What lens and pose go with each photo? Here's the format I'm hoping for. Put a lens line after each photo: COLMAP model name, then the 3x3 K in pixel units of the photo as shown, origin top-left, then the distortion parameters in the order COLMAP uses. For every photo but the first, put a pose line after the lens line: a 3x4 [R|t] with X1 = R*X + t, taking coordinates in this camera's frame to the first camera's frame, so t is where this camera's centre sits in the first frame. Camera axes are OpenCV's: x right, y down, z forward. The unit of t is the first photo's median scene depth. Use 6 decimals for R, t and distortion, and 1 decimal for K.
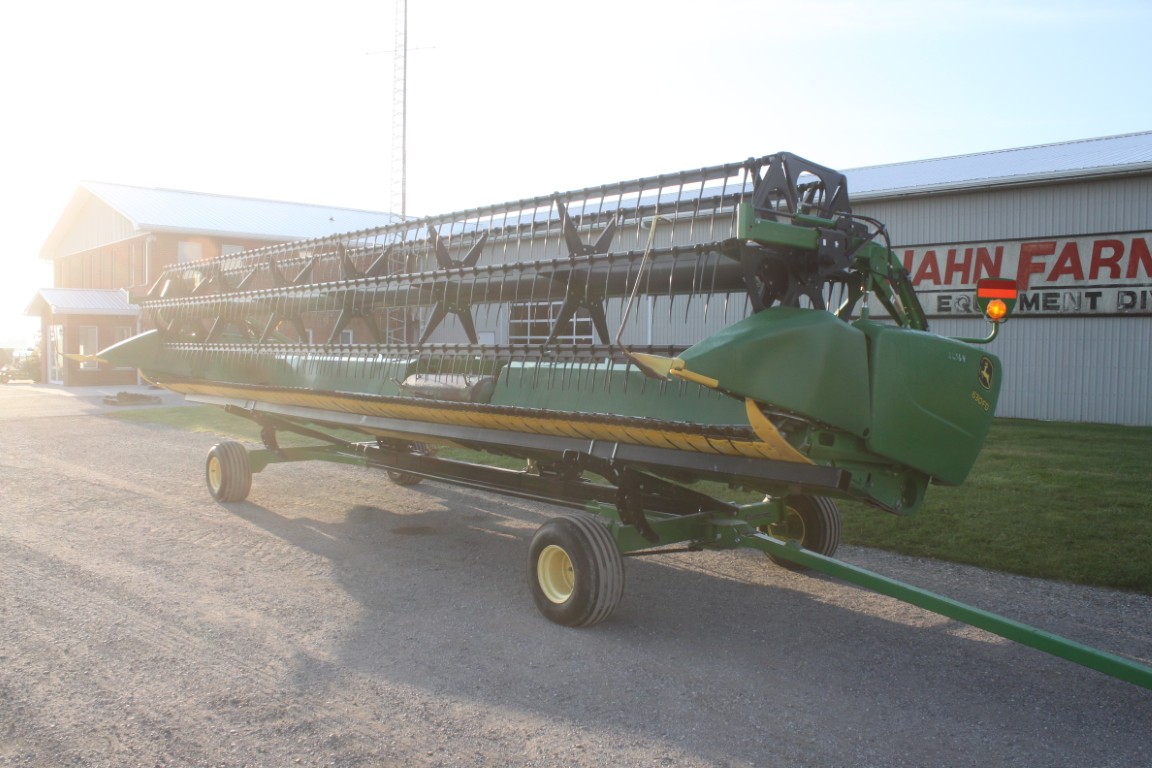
lens RADIAL K [[958.9, 0, 589.1], [0, 958.9, 407.5], [0, 0, 1]] dist [-0.169902, 0.137293]
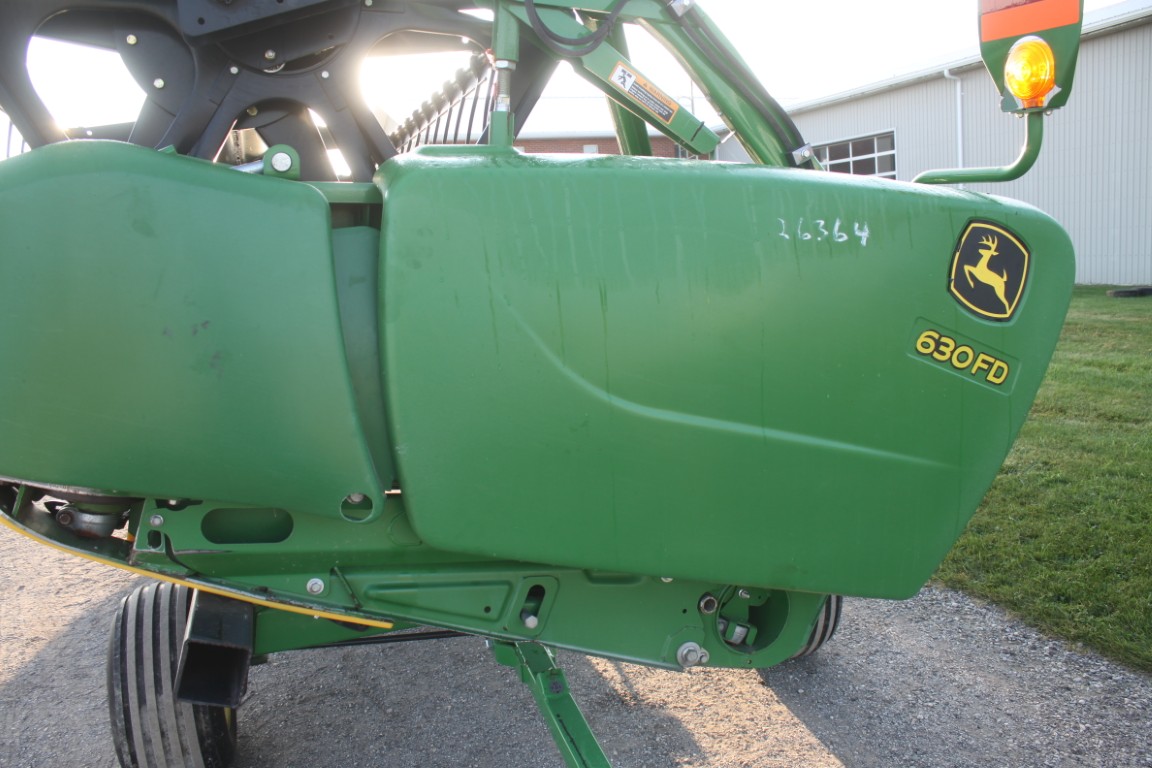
lens RADIAL K [[958.9, 0, 589.1], [0, 958.9, 407.5], [0, 0, 1]] dist [-0.169902, 0.137293]
pose [[0.920361, -0.008114, -0.390985, 0.424399], [0.053534, 0.992987, 0.105409, -0.031303], [0.387388, -0.117946, 0.914341, 0.641632]]
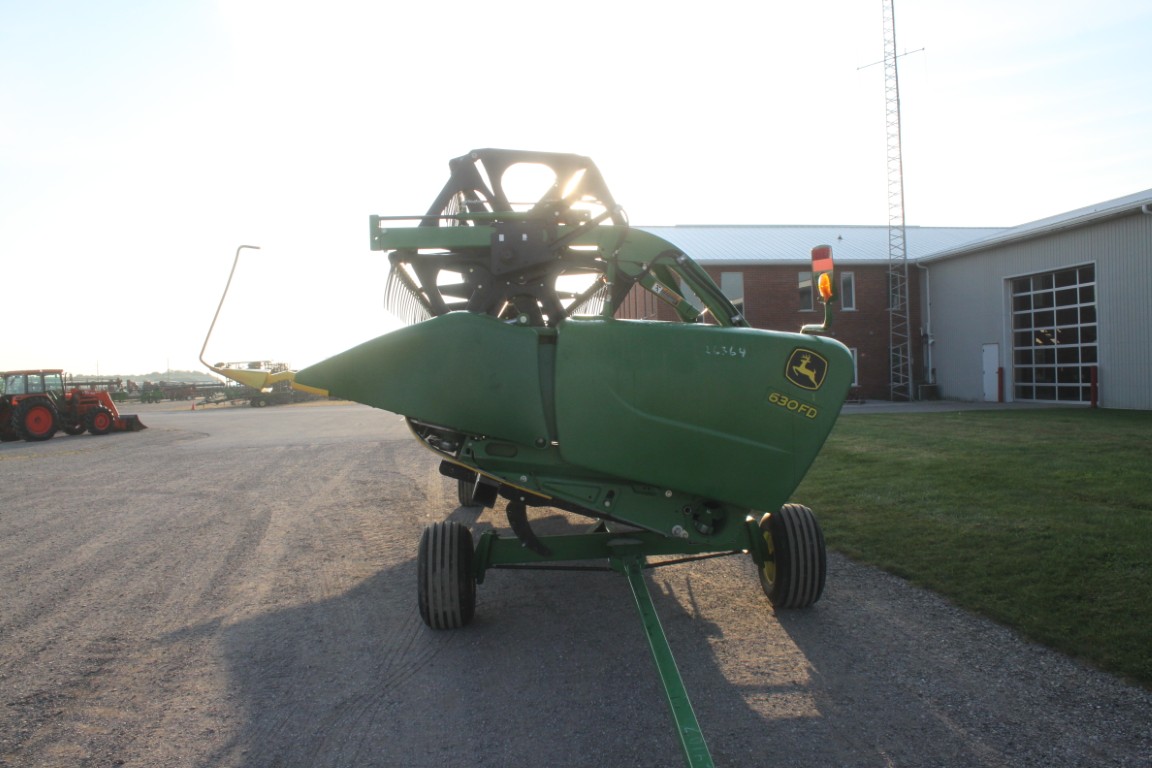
lens RADIAL K [[958.9, 0, 589.1], [0, 958.9, 407.5], [0, 0, 1]] dist [-0.169902, 0.137293]
pose [[0.804584, -0.016992, -0.593596, 0.750322], [0.004515, 0.999737, -0.022497, 0.011948], [0.593822, 0.015421, 0.804448, 0.258651]]
